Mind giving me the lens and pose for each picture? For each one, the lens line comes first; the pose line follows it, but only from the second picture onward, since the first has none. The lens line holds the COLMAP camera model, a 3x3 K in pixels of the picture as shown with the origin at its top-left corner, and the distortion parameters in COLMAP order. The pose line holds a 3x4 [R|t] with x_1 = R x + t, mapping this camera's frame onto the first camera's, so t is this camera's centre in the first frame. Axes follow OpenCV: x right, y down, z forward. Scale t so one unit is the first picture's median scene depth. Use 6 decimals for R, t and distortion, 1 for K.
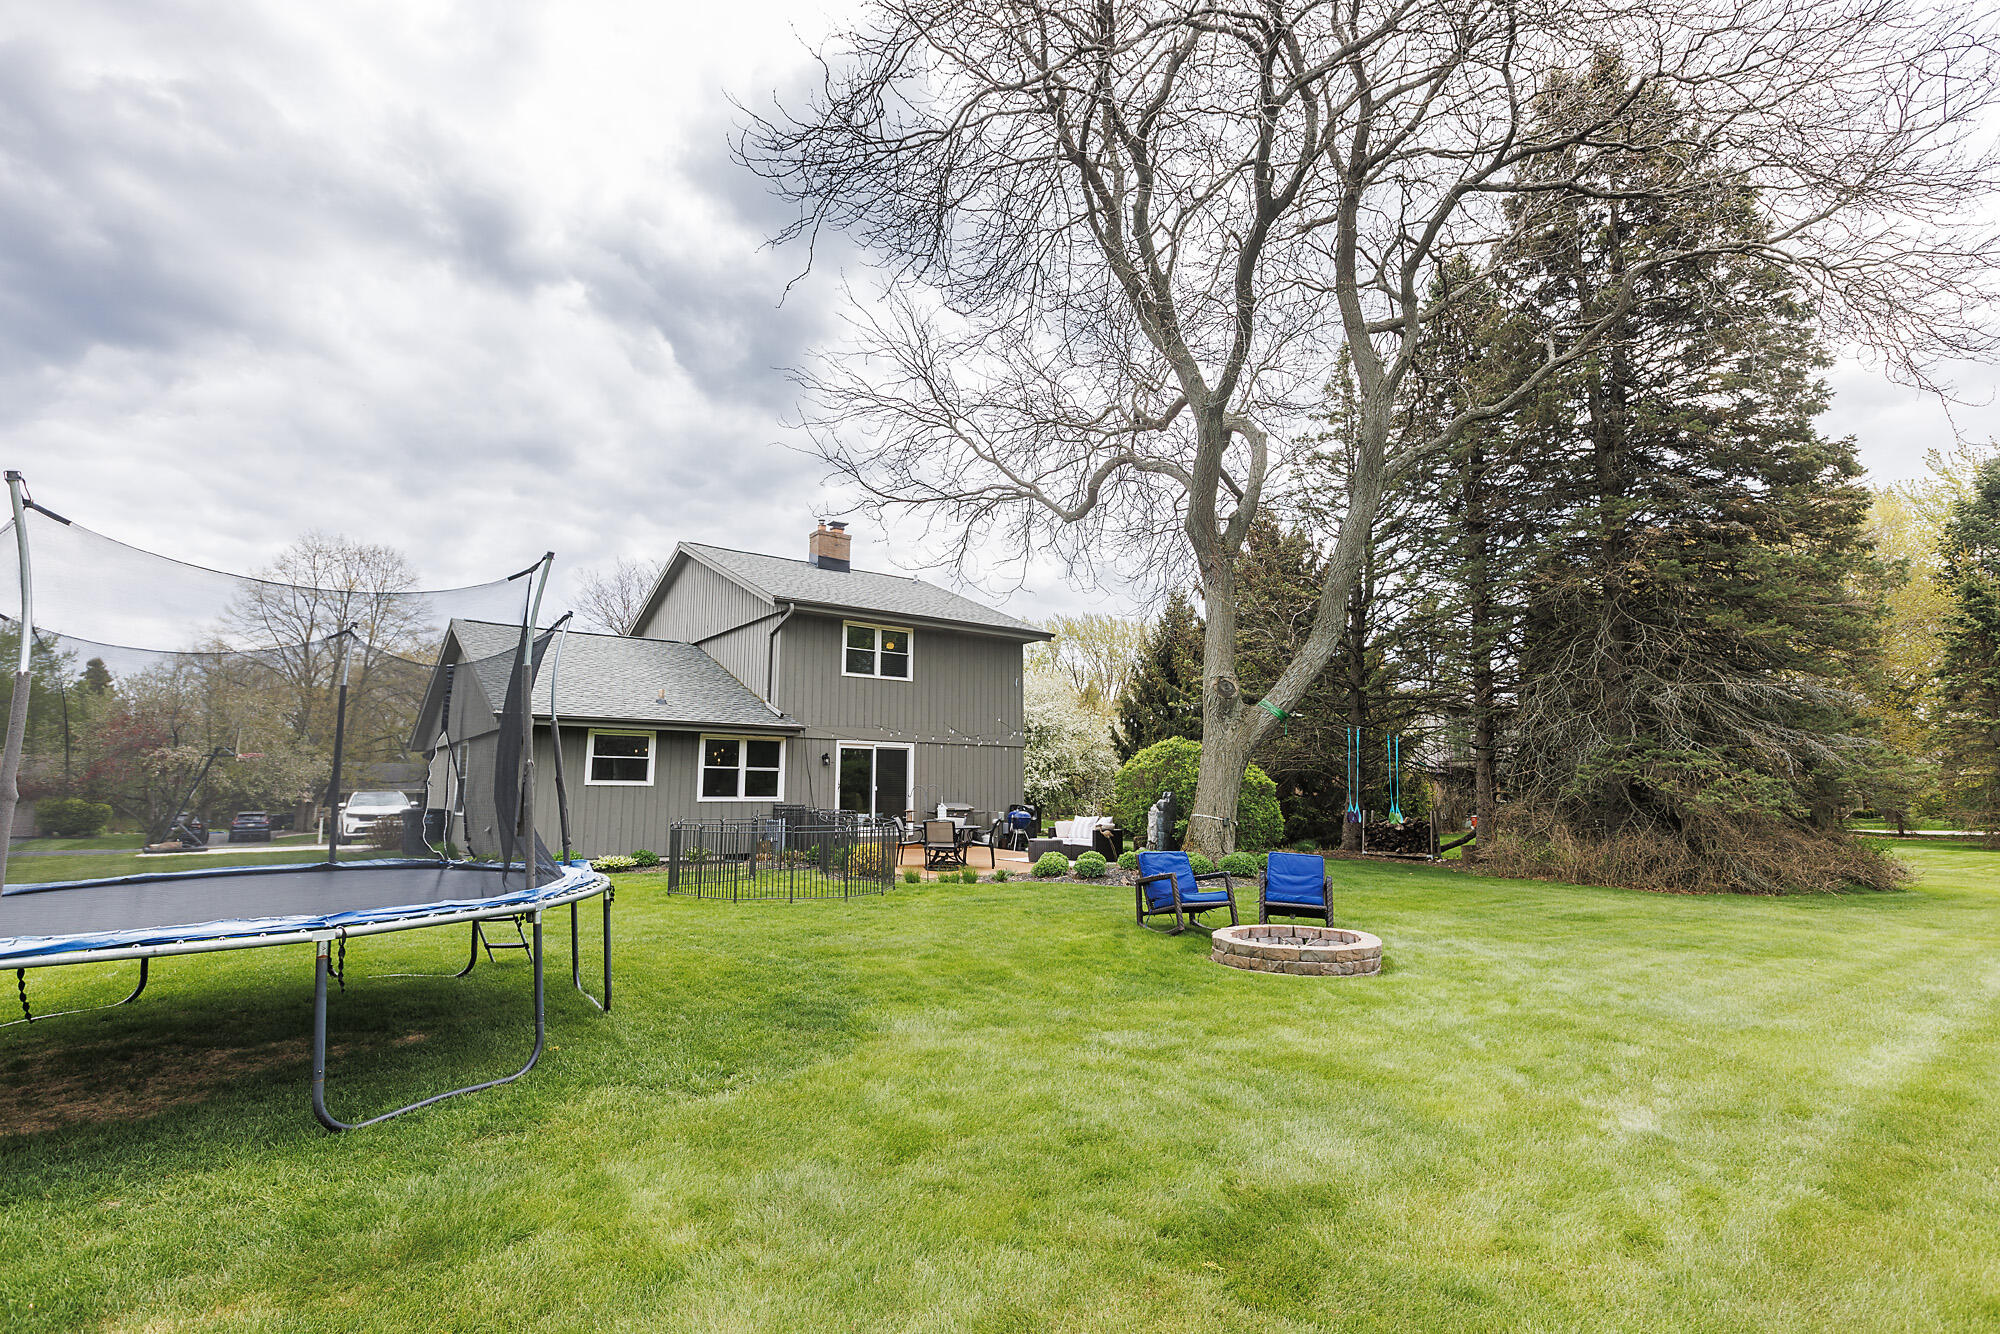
lens RADIAL K [[924.7, 0, 995.2], [0, 924.7, 662.3], [0, 0, 1]] dist [0.002354, 0.000199]
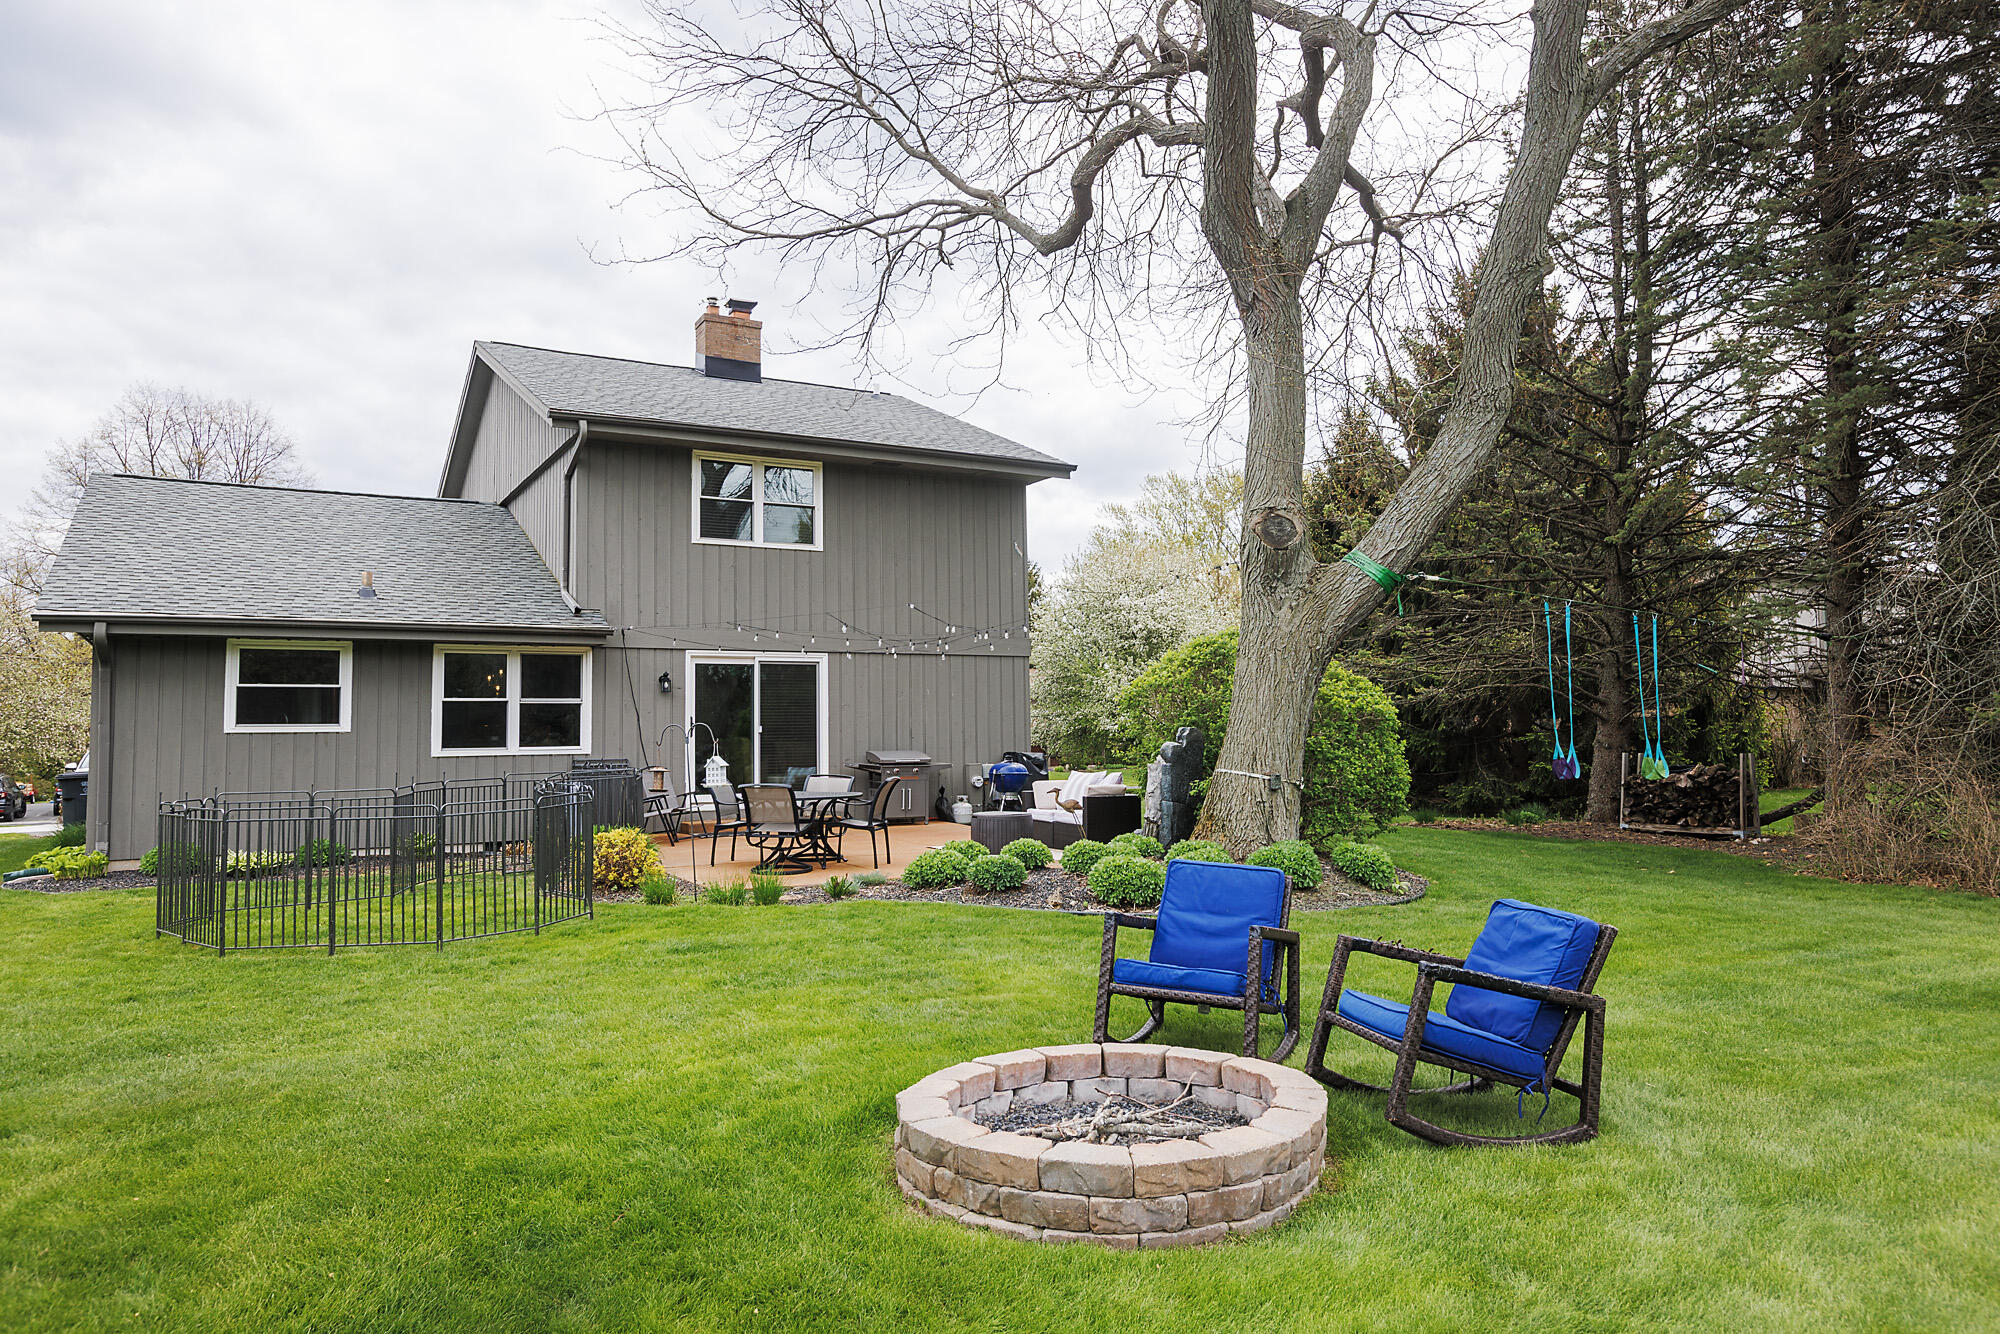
lens RADIAL K [[1312.2, 0, 1014.4], [0, 1312.2, 642.7], [0, 0, 1]] dist [0.014629, -0.009132]
pose [[0.993181, -0.024024, -0.114083, 0.137733], [0.032220, 0.996988, 0.070550, 0.025817], [0.112045, -0.073745, 0.990963, 0.180393]]
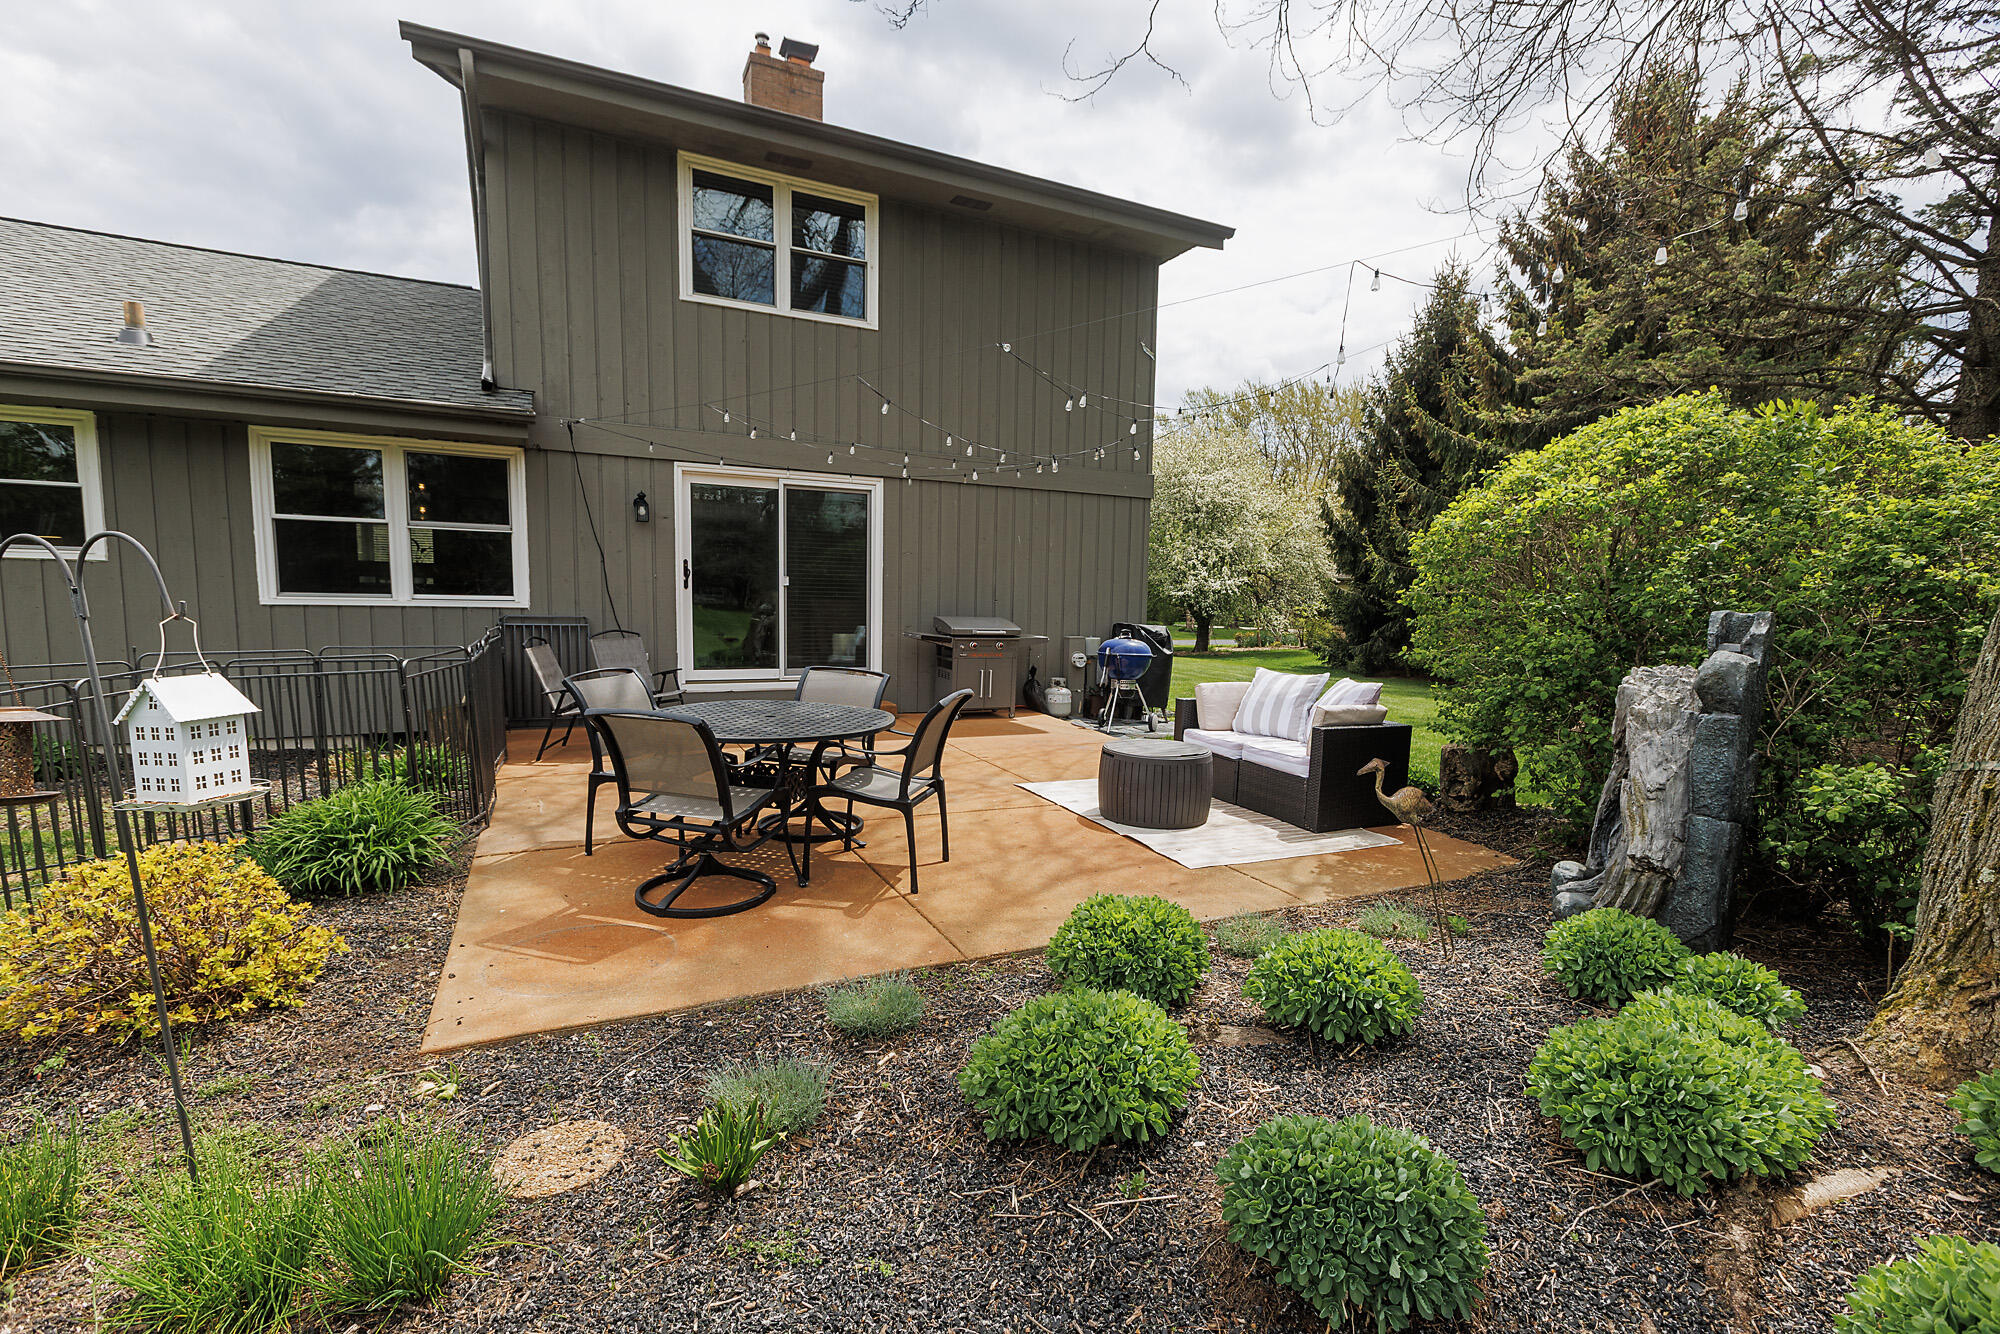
lens RADIAL K [[919.0, 0, 997.5], [0, 919.0, 702.0], [0, 0, 1]] dist [0.008171, 0.000164]
pose [[0.982145, 0.041612, -0.183467, 0.051091], [0.006458, 0.967198, 0.253941, 0.084180], [0.188016, -0.250592, 0.949660, 0.609537]]
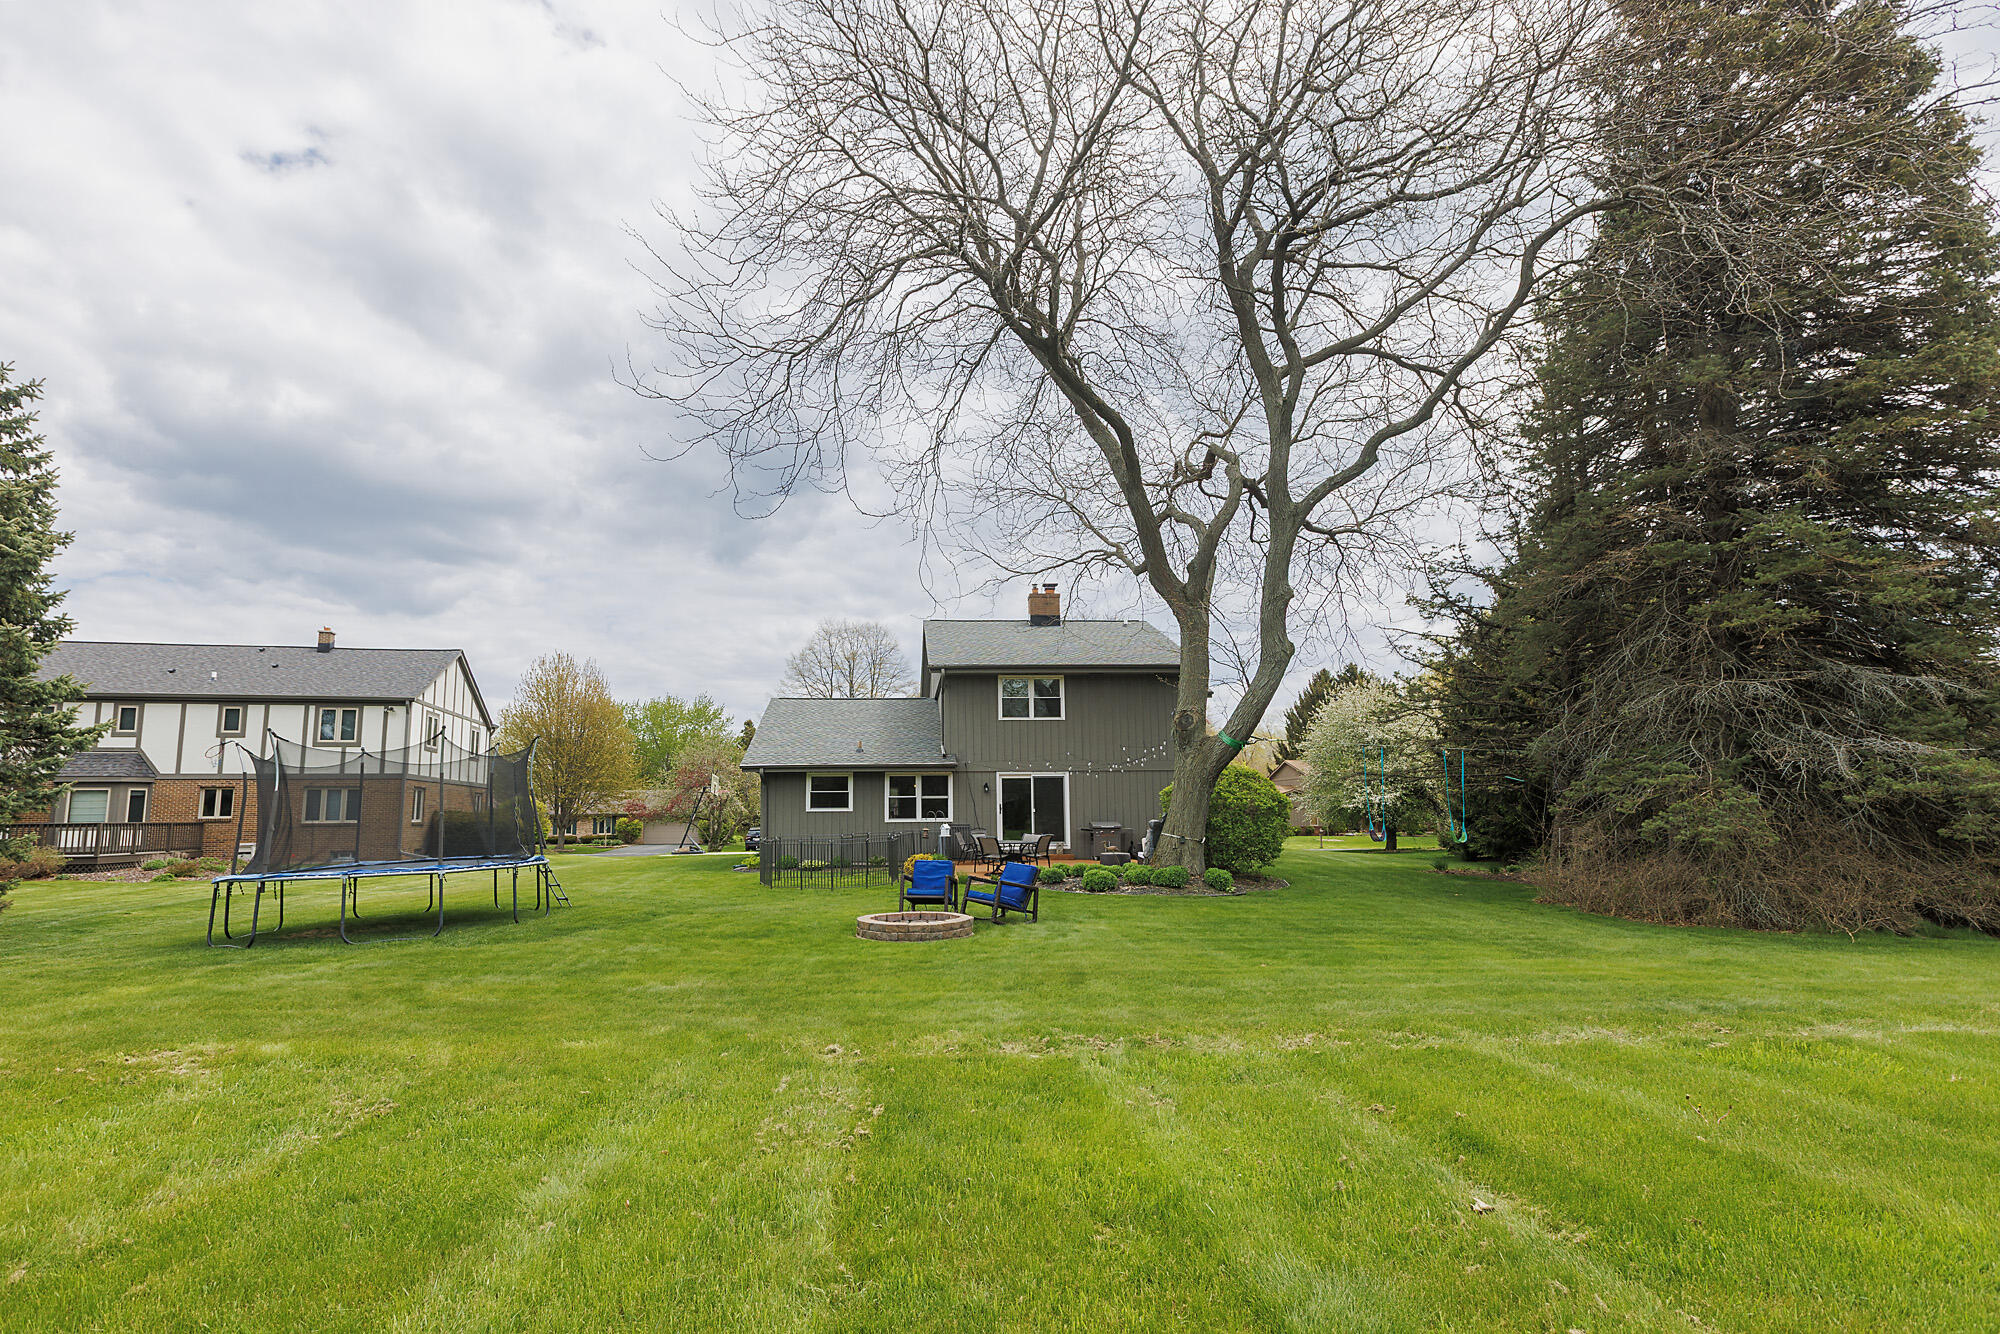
lens RADIAL K [[919.0, 0, 958.4], [0, 919.0, 693.6], [0, 0, 1]] dist [0.008171, 0.000164]
pose [[0.834696, -0.079540, -0.544936, 0.472141], [0.088911, 0.995997, -0.009190, -0.014981], [0.543486, -0.040780, 0.838427, -0.066209]]
